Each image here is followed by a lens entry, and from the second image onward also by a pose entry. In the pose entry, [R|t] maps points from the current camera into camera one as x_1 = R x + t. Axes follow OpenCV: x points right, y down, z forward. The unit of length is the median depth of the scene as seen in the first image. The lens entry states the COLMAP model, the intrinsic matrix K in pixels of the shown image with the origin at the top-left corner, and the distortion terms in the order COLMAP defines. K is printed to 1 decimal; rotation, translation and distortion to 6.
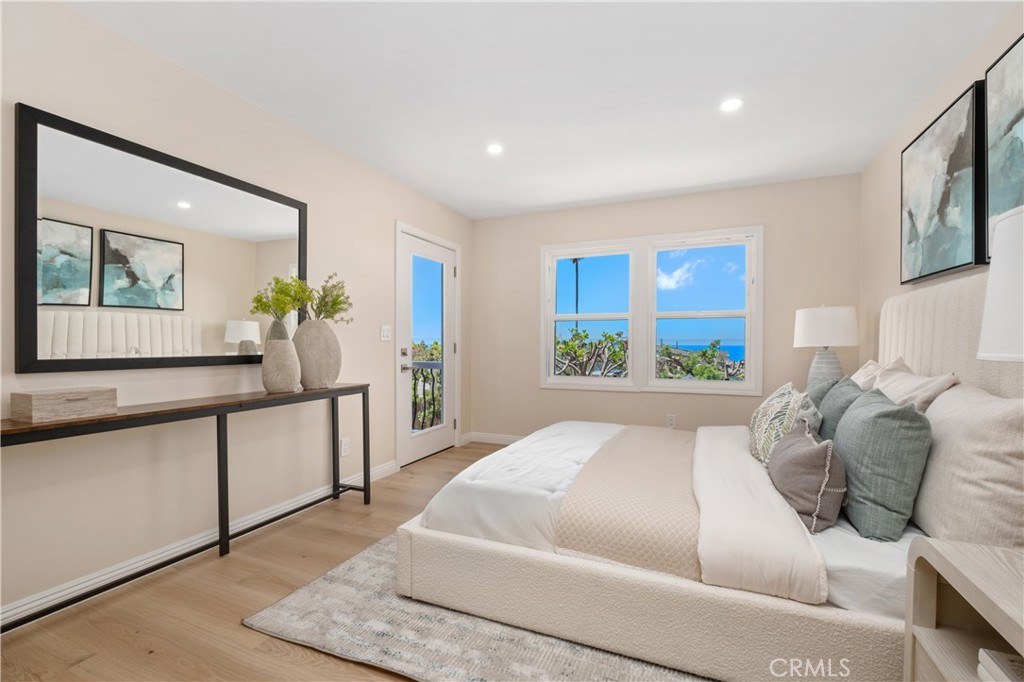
lens RADIAL K [[454.3, 0, 512.0], [0, 454.3, 341.0], [0, 0, 1]] dist [-0.001551, -0.000526]
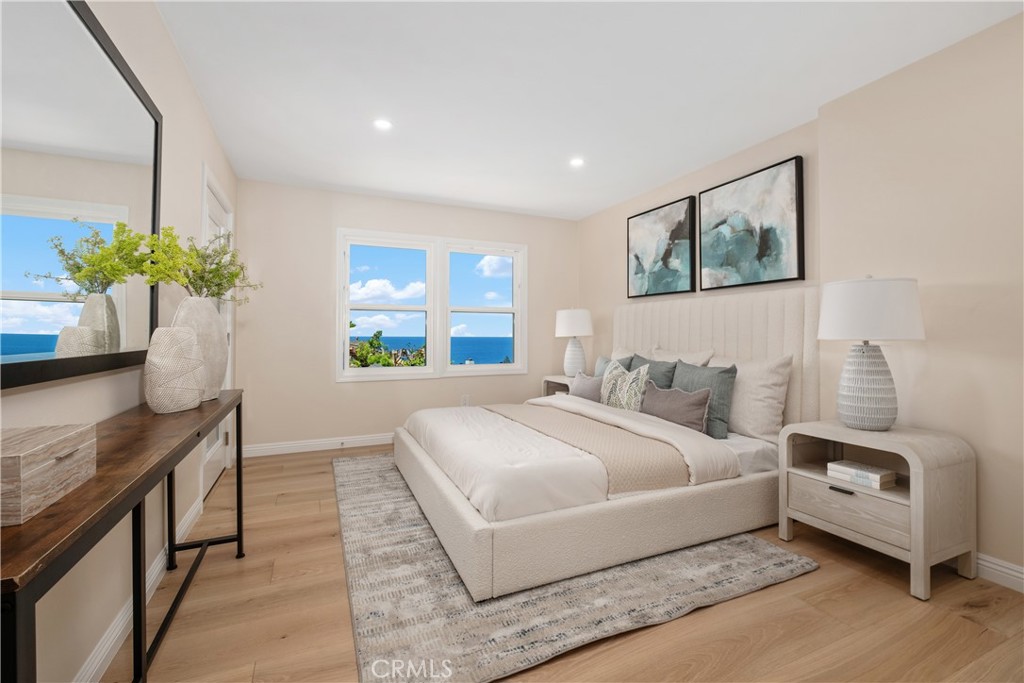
lens RADIAL K [[442.3, 0, 512.4], [0, 442.3, 326.2], [0, 0, 1]] dist [0.000864, -0.000512]
pose [[0.671228, 0.012884, 0.741139, -0.741413], [-0.003224, 0.999890, -0.014462, 0.003020], [-0.741244, 0.007318, 0.671196, 0.277779]]
